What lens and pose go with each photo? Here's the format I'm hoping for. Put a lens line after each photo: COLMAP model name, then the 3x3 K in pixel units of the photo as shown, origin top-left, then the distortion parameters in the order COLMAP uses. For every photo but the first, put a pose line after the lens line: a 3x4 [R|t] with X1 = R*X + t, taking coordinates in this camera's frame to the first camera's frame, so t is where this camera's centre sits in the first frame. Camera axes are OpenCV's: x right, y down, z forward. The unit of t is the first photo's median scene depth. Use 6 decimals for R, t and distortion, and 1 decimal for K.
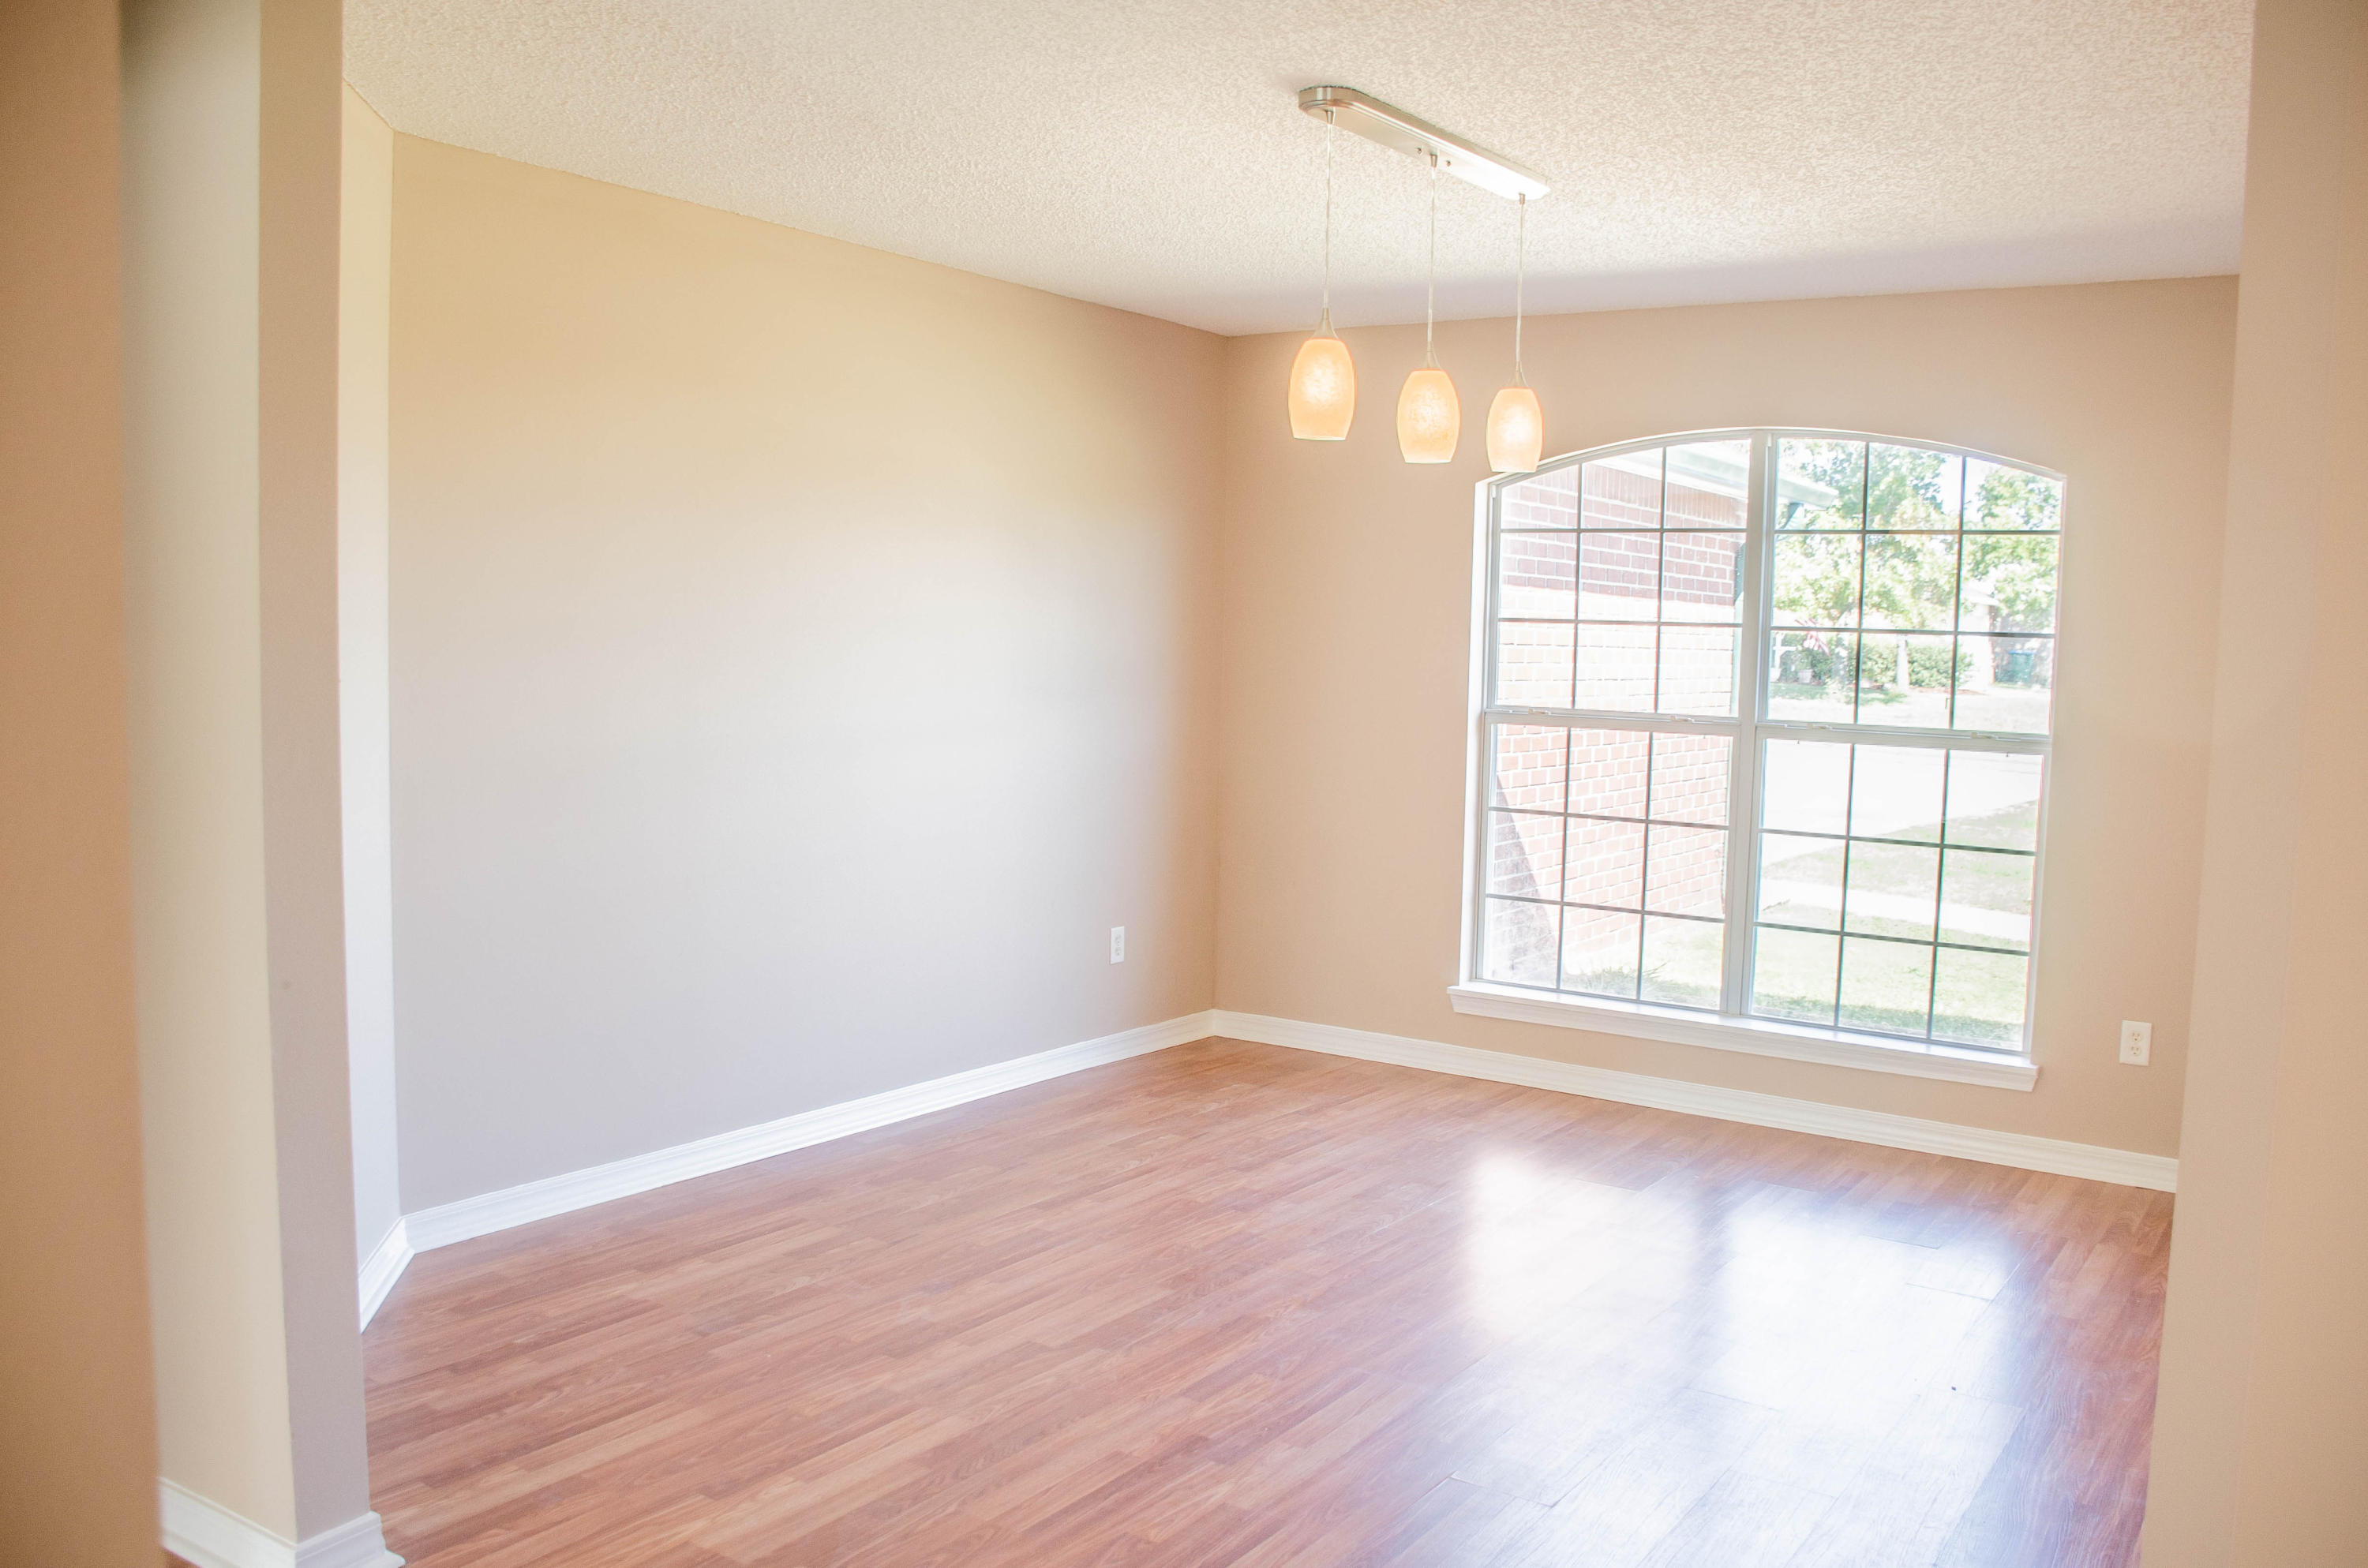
lens RADIAL K [[1864.8, 0, 1200.8], [0, 1864.8, 791.0], [0, 0, 1]] dist [-0.146281, 0.099593]
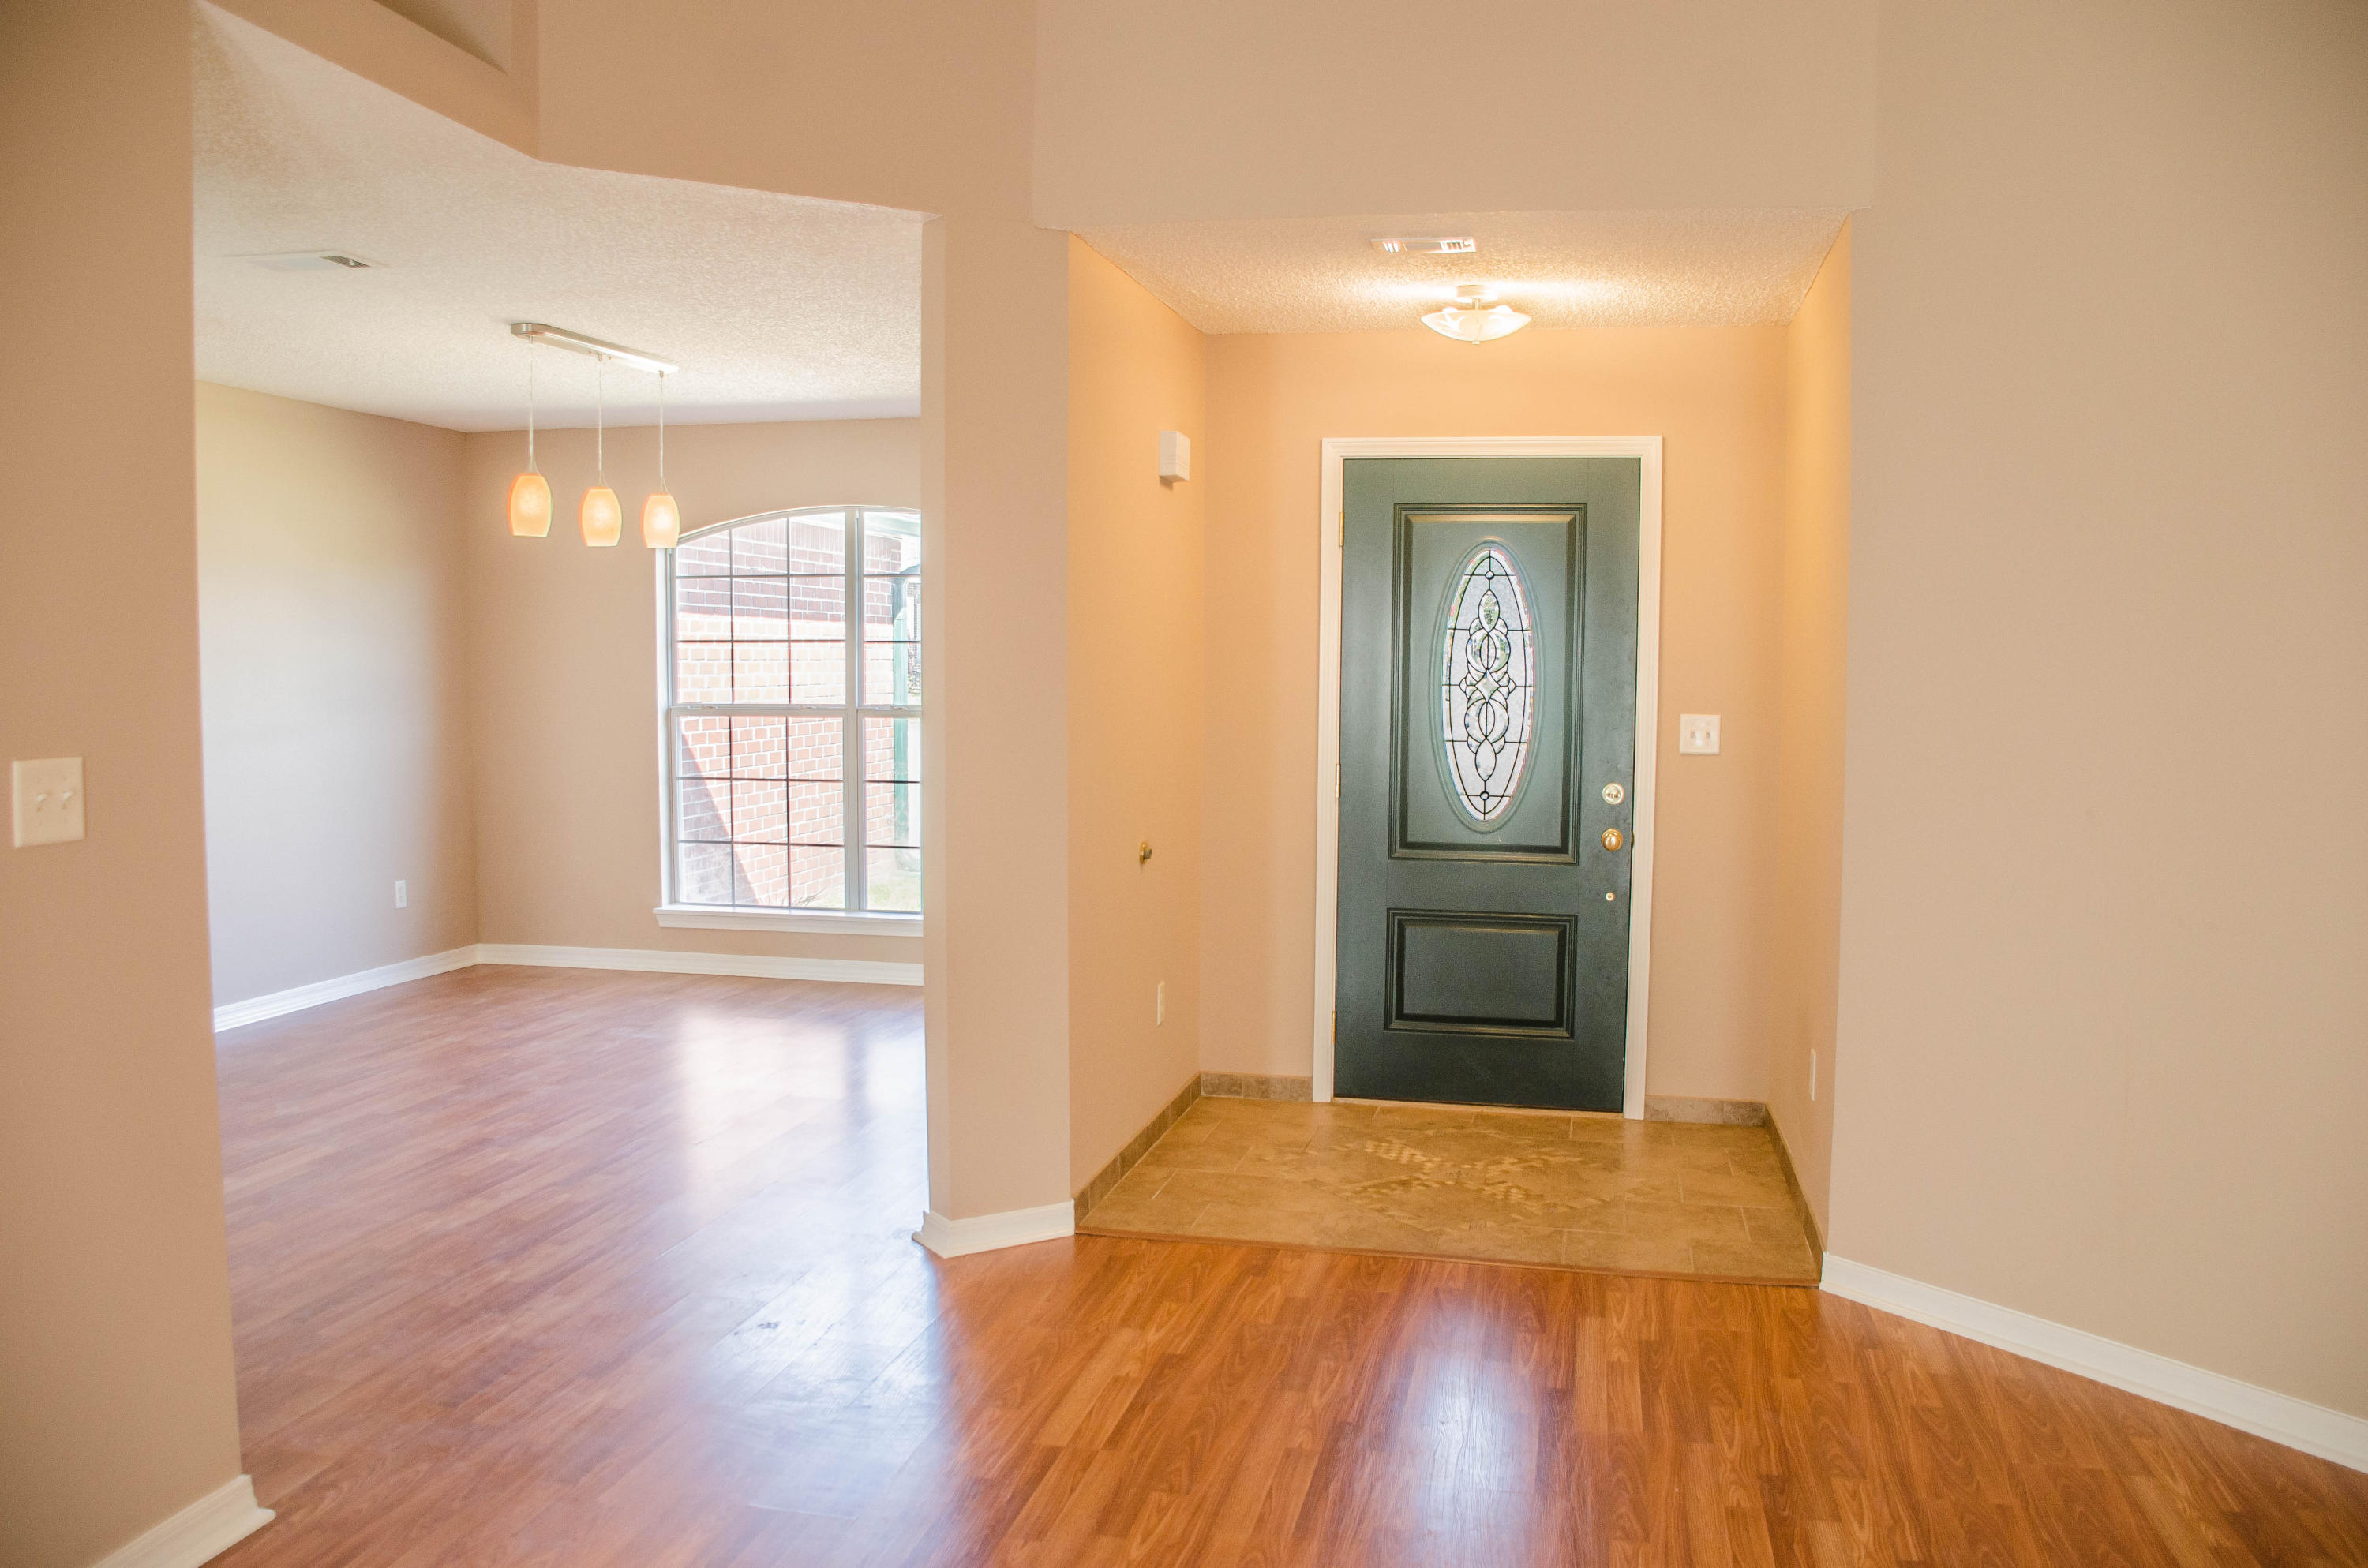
lens RADIAL K [[1864.8, 0, 1200.8], [0, 1864.8, 791.0], [0, 0, 1]] dist [-0.146281, 0.099593]
pose [[0.922625, -0.048485, 0.382639, -0.012644], [0.052498, 0.998621, -0.000045, 0.045805], [-0.382110, 0.020129, 0.923898, -0.483855]]
